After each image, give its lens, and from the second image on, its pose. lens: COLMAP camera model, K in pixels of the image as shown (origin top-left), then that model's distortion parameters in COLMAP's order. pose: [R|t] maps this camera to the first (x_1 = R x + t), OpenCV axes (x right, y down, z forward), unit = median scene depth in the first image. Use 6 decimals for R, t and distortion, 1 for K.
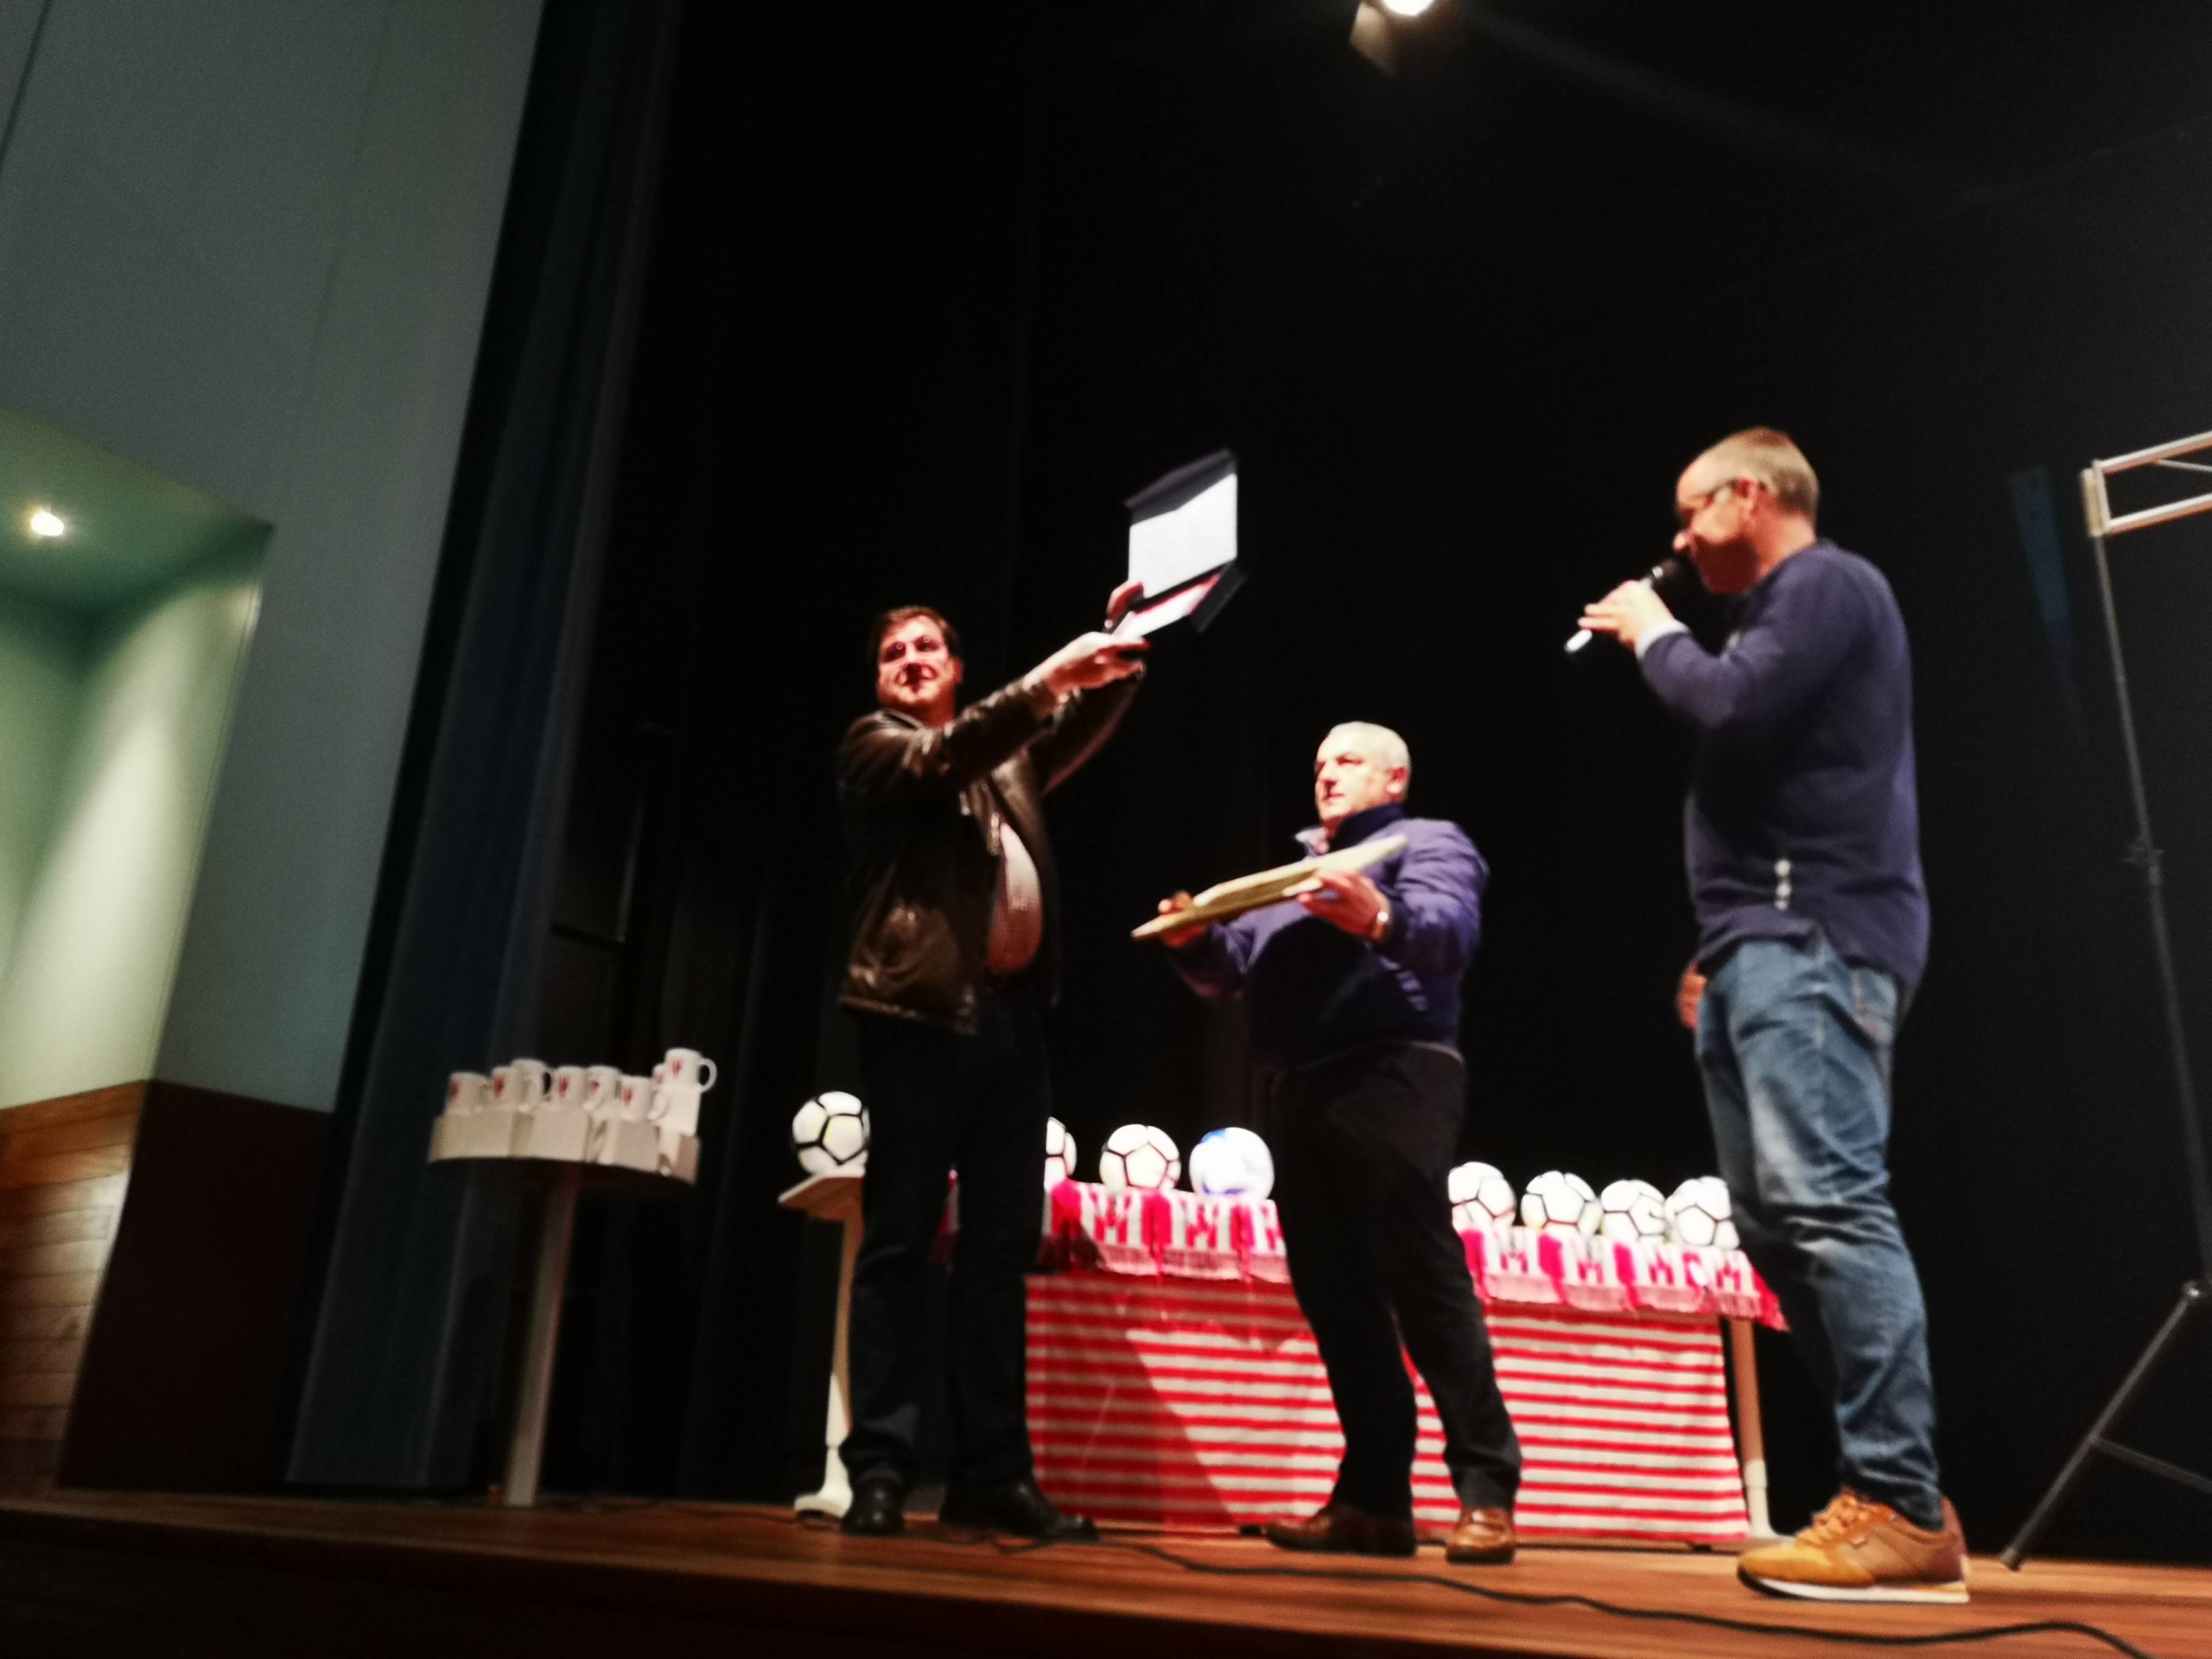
lens RADIAL K [[1840.4, 0, 1106.0], [0, 1840.4, 829.5], [0, 0, 1]] dist [0.068435, -0.090157]
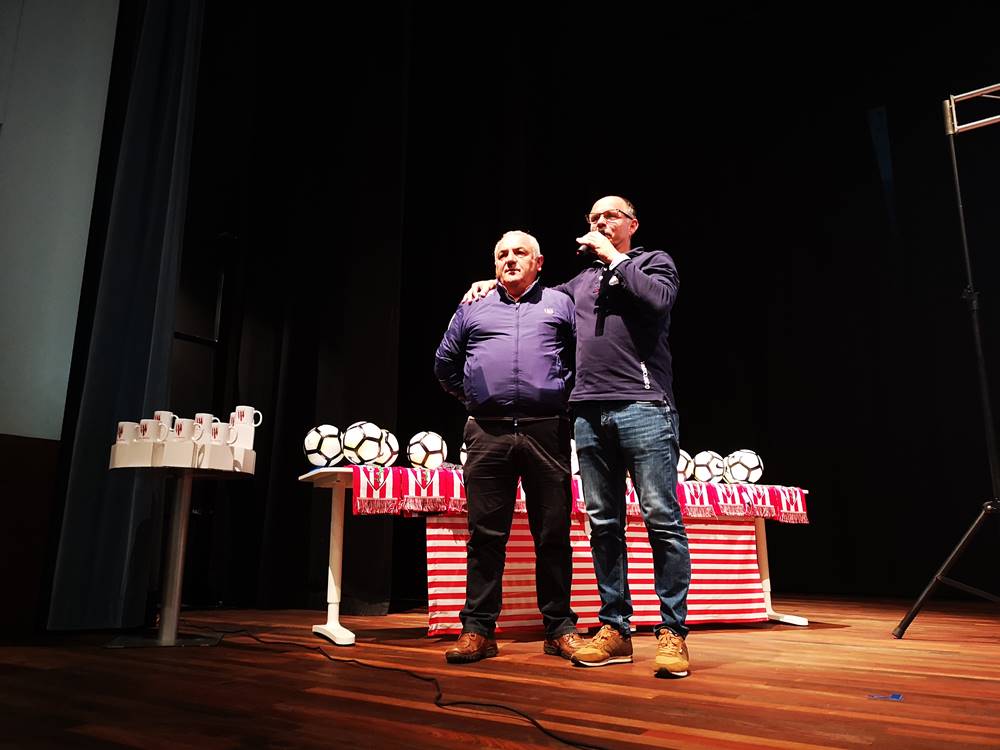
lens RADIAL K [[786.2, 0, 500.0], [0, 786.2, 375.0], [0, 0, 1]] dist [0.106478, -0.131225]
pose [[0.996939, -0.020017, 0.075573, -0.023287], [0.010354, 0.991957, 0.126154, -0.014488], [-0.077491, -0.124986, 0.989128, 0.155246]]
